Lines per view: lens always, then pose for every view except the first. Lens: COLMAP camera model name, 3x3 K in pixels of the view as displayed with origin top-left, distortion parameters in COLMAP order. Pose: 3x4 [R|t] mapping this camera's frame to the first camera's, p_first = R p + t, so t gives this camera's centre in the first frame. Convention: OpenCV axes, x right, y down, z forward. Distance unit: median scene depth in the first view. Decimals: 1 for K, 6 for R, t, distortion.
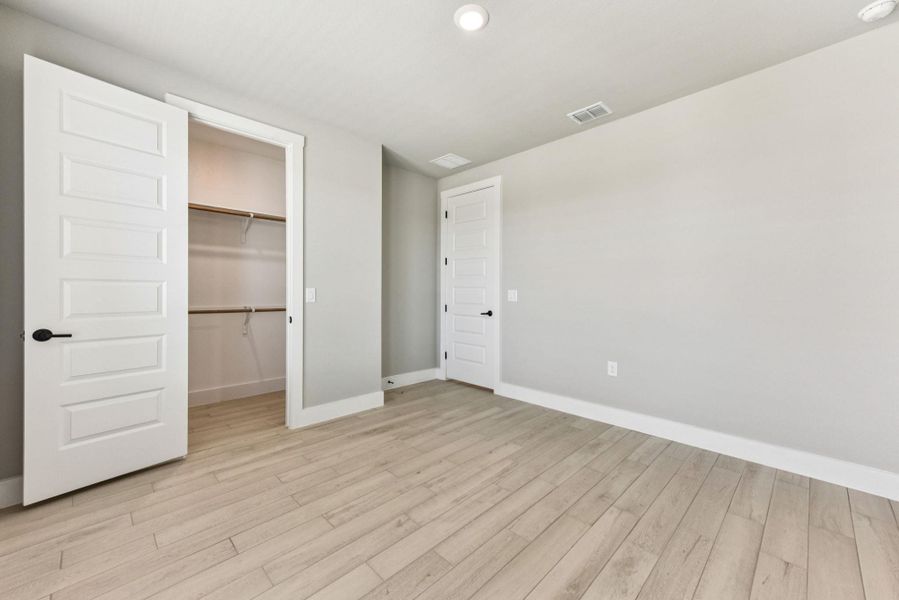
lens RADIAL K [[351.5, 0, 454.2], [0, 351.5, 300.3], [0, 0, 1]] dist [0.022999, -0.000209]
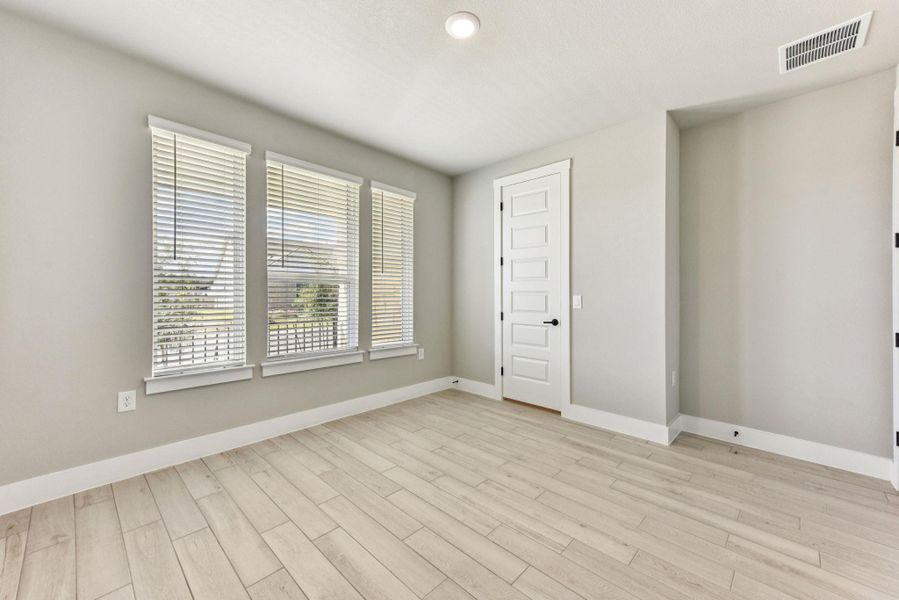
lens RADIAL K [[351.5, 0, 454.2], [0, 351.5, 300.3], [0, 0, 1]] dist [0.022999, -0.000209]
pose [[0.037581, 0.009877, -0.999245, 0.829672], [-0.040254, 0.999154, 0.008362, -0.010950], [0.998483, 0.039910, 0.037946, 0.734687]]
